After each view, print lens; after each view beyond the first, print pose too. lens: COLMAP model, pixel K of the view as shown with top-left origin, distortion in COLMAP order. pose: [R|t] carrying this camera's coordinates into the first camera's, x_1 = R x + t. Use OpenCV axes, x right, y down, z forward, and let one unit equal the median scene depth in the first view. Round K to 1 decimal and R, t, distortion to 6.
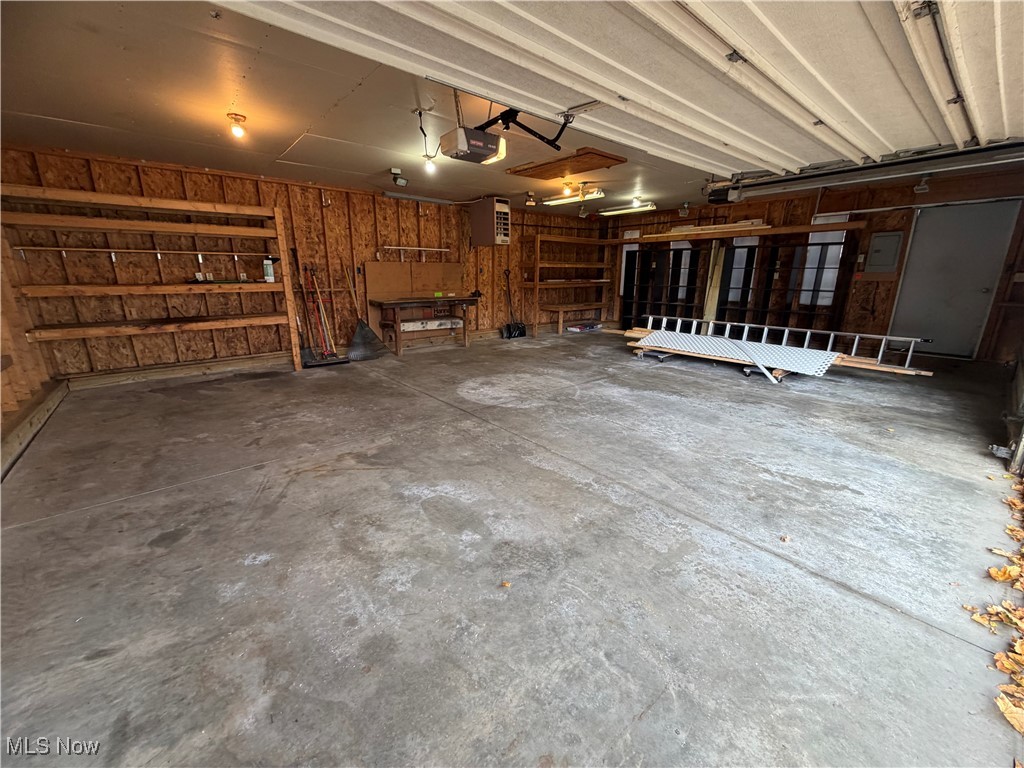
lens RADIAL K [[411.5, 0, 507.4], [0, 411.5, 382.7], [0, 0, 1]] dist [-0.000289, -0.000011]
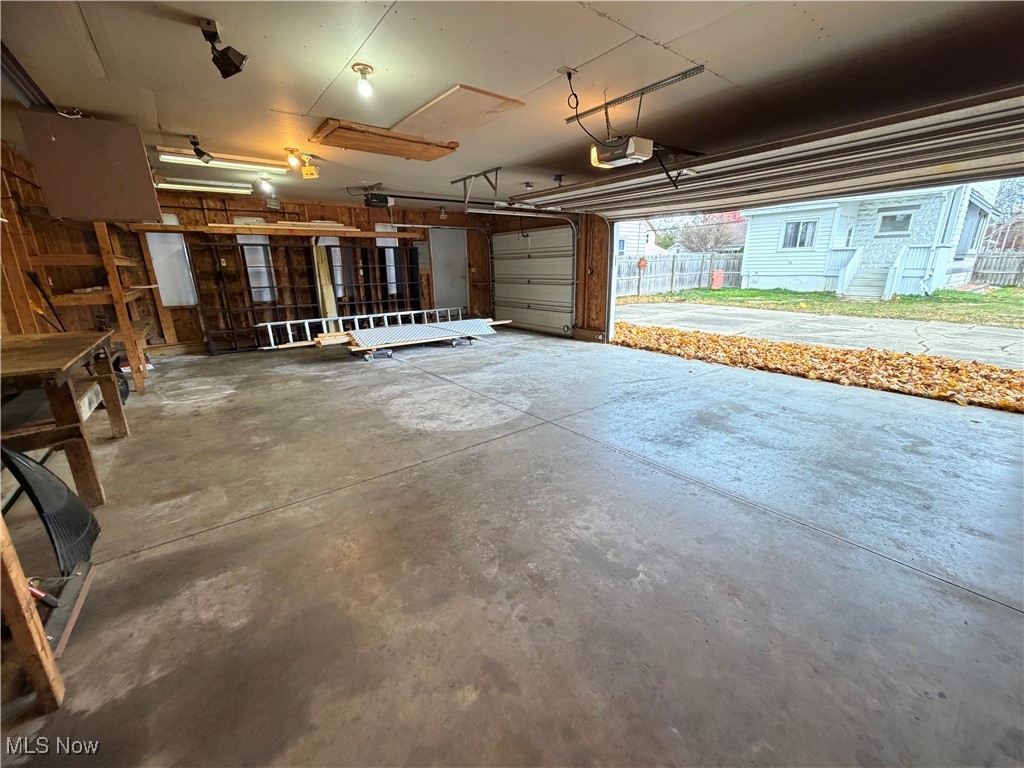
lens RADIAL K [[411.5, 0, 504.4], [0, 411.5, 384.0], [0, 0, 1]] dist [-0.000289, -0.000011]
pose [[0.043594, -0.278610, 0.959414, -0.833851], [0.273888, 0.926868, 0.256714, -0.234401], [-0.960773, 0.251580, 0.116714, 0.838316]]
